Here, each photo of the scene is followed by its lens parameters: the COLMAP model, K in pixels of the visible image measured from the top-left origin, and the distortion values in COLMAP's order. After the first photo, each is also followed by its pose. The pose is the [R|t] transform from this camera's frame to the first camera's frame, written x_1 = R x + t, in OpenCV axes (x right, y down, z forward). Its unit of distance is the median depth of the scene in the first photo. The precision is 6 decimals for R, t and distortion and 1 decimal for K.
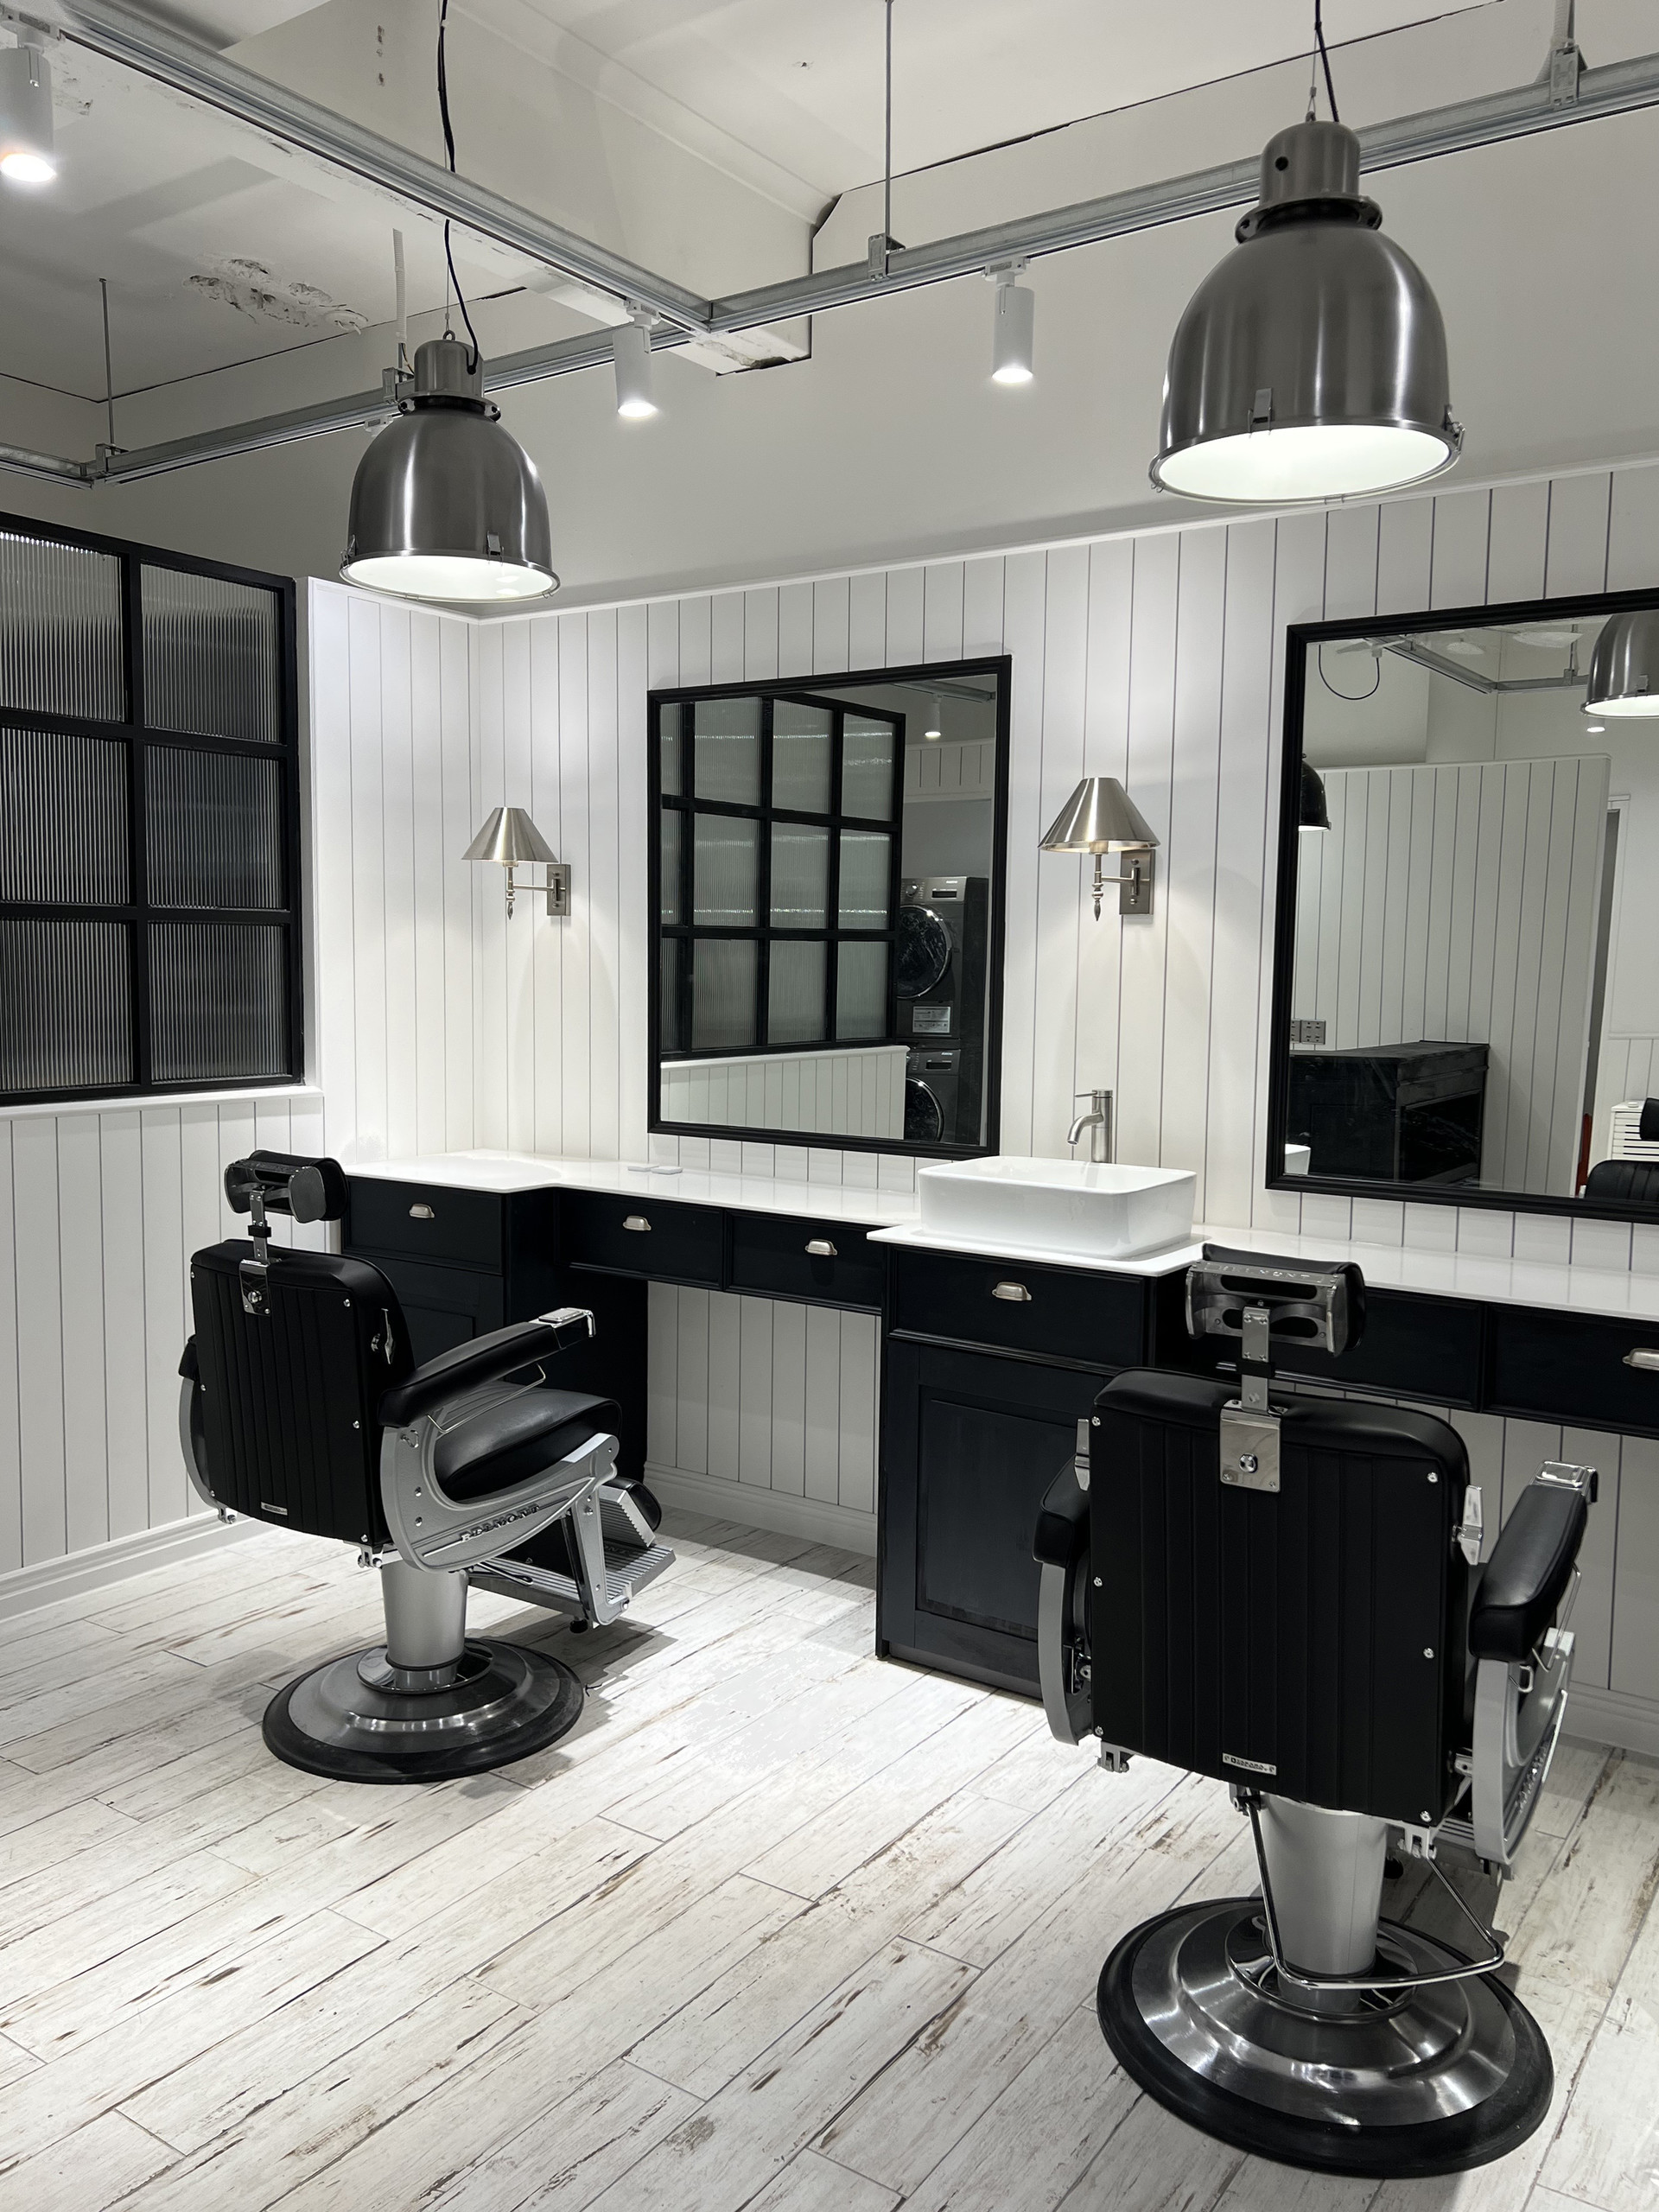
lens RADIAL K [[1701.3, 0, 839.2], [0, 1701.3, 1112.1], [0, 0, 1]] dist [0.059120, -0.069076]
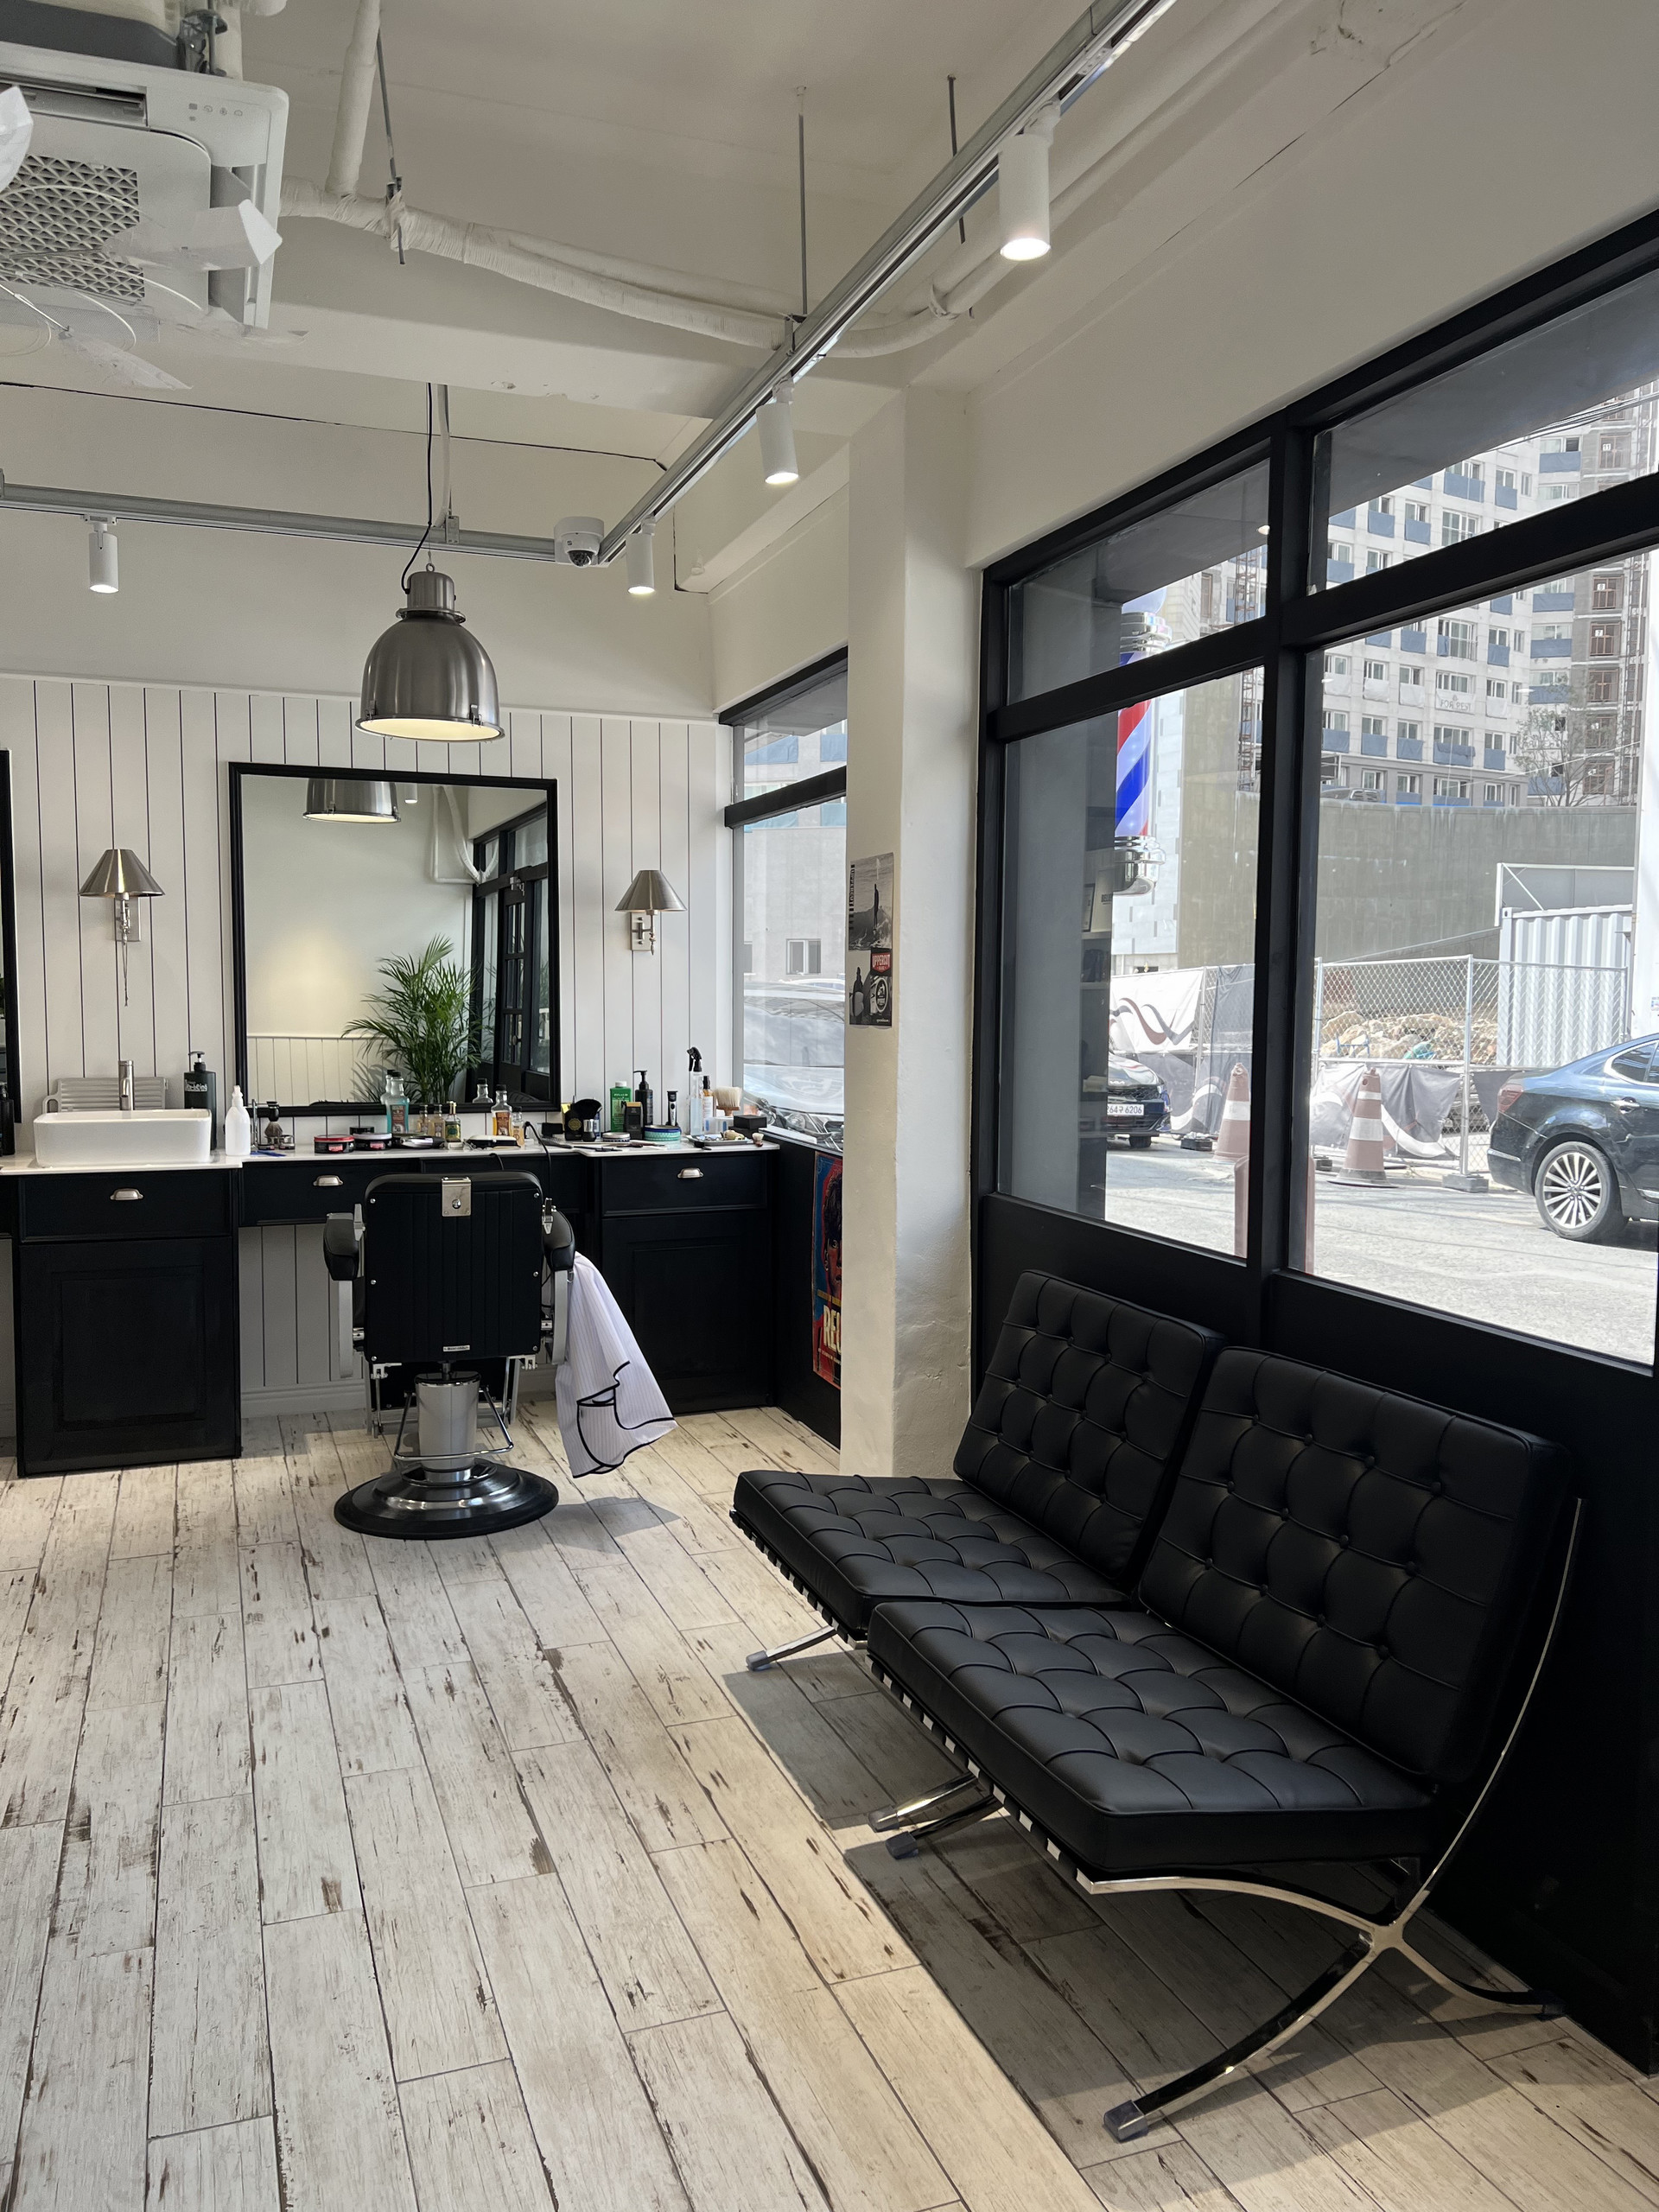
lens RADIAL K [[1701.3, 0, 804.1], [0, 1701.3, 1103.3], [0, 0, 1]] dist [0.059120, -0.069076]
pose [[0.579353, -0.066737, 0.812340, -0.741105], [0.078343, 0.996587, 0.026000, 0.032286], [-0.811303, 0.048578, 0.582604, -0.345376]]
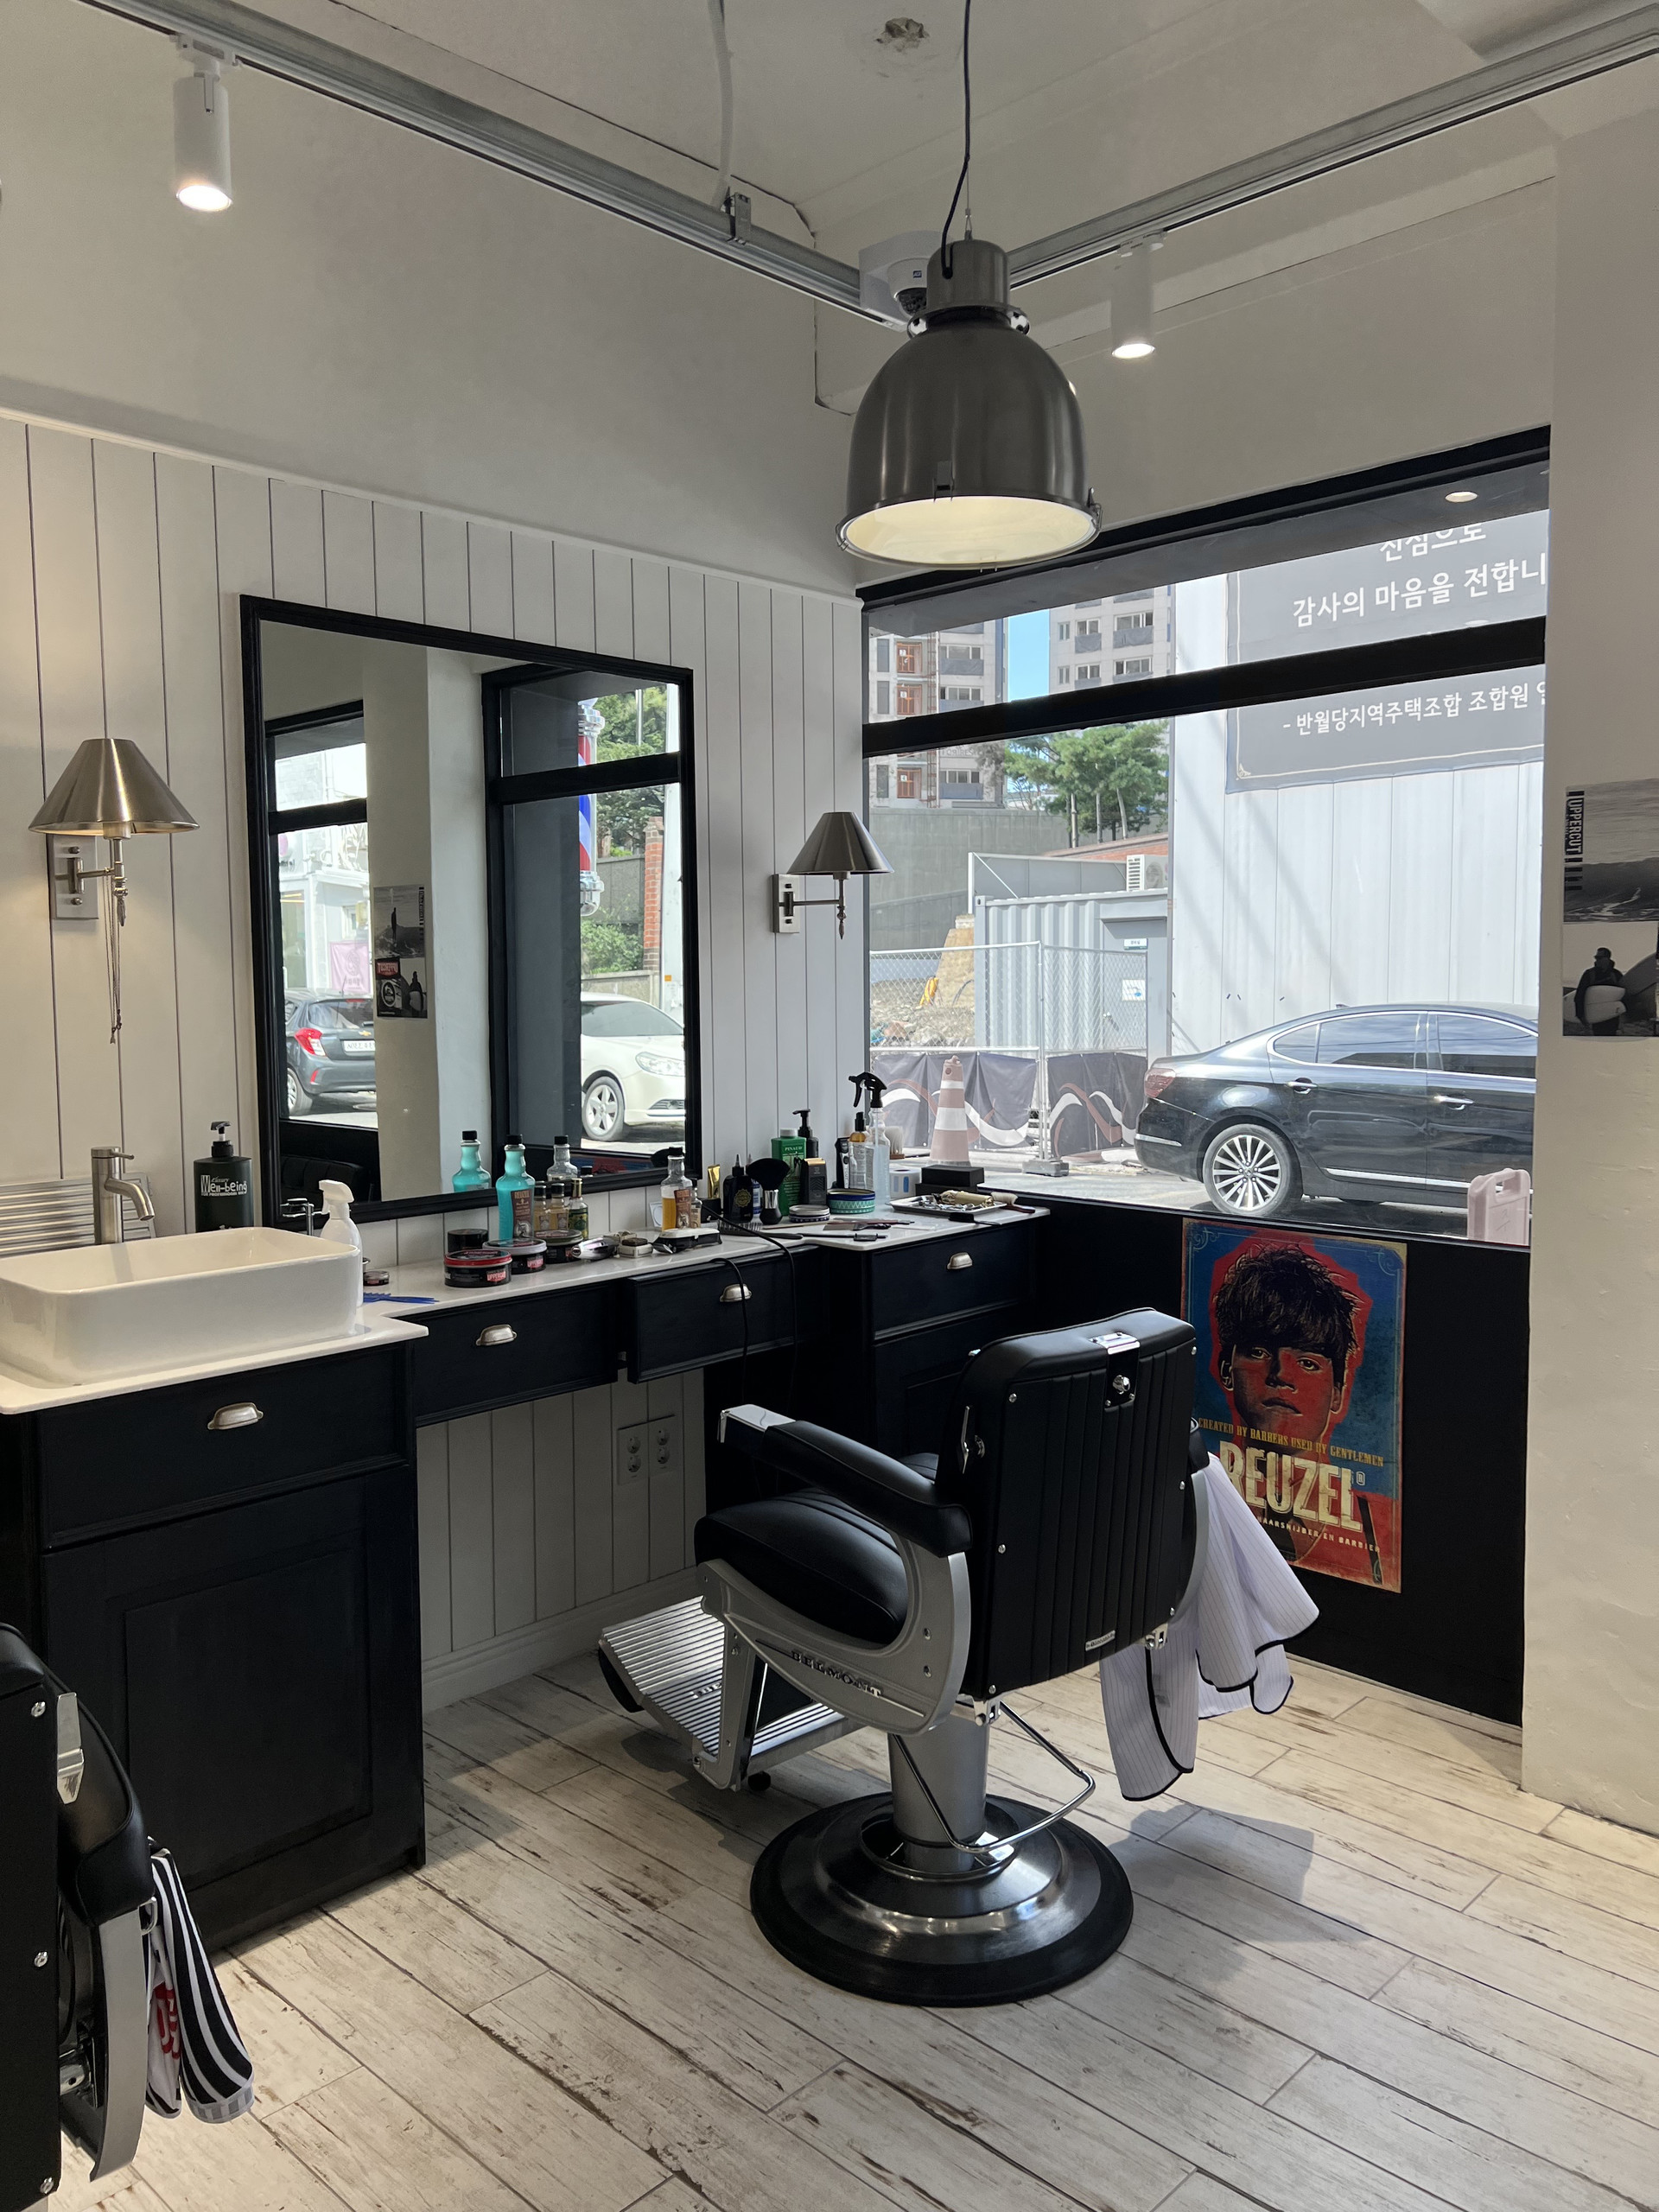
lens RADIAL K [[1701.3, 0, 834.5], [0, 1701.3, 1080.5], [0, 0, 1]] dist [0.059120, -0.069076]
pose [[0.164362, -0.077343, 0.983363, -0.570720], [0.106252, 0.992509, 0.060303, -0.057722], [-0.980661, 0.094572, 0.171349, 0.577985]]
